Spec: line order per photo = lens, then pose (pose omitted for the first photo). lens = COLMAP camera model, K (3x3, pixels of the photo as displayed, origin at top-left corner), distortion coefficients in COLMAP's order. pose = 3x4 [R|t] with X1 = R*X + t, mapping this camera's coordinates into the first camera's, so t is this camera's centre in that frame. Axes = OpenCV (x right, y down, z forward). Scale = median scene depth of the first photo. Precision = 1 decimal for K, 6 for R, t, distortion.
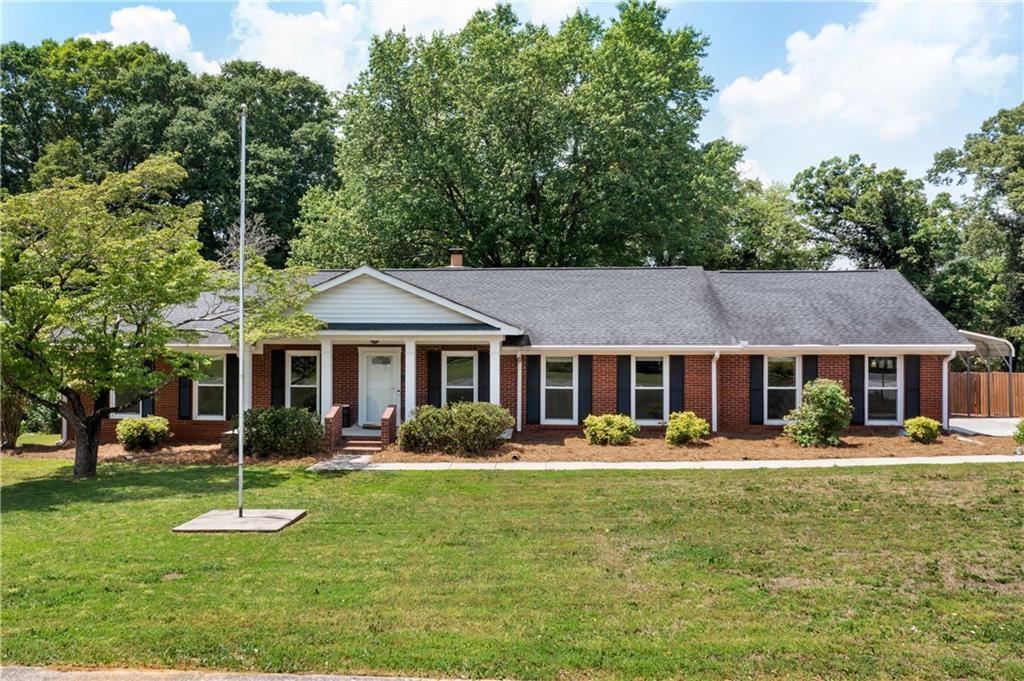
lens RADIAL K [[821.0, 0, 457.3], [0, 821.0, 348.8], [0, 0, 1]] dist [-0.025040, 0.016955]
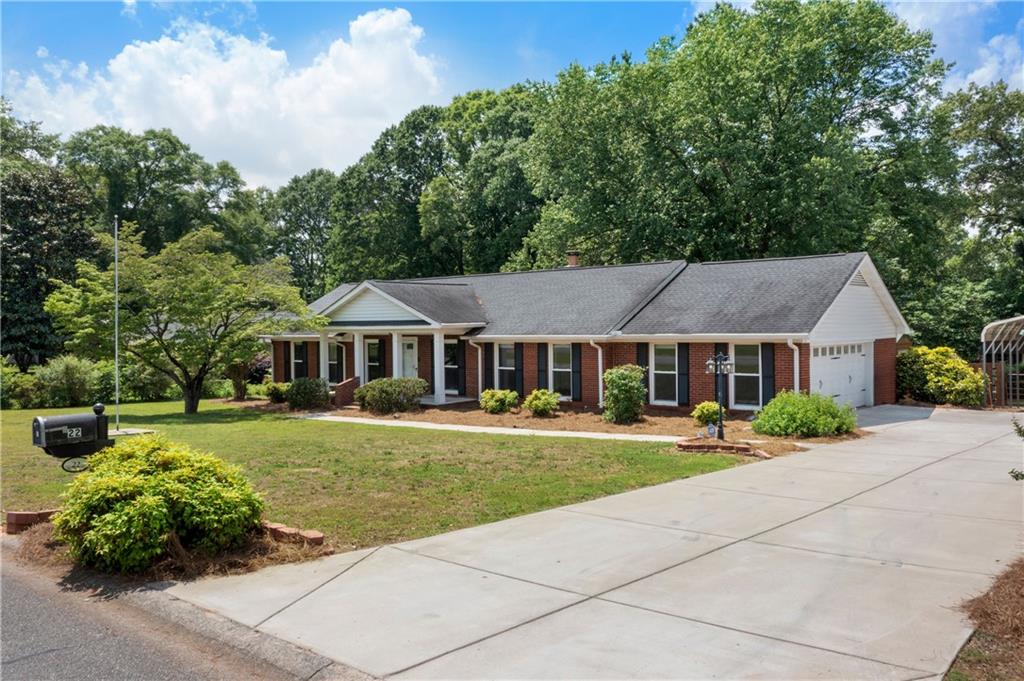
lens RADIAL K [[821.0, 0, 514.6], [0, 821.0, 334.8], [0, 0, 1]] dist [-0.025040, 0.016955]
pose [[0.821498, -0.004609, -0.570193, 0.862199], [0.003142, 0.999989, -0.003557, 0.000044], [0.570202, 0.001131, 0.821503, -0.030876]]
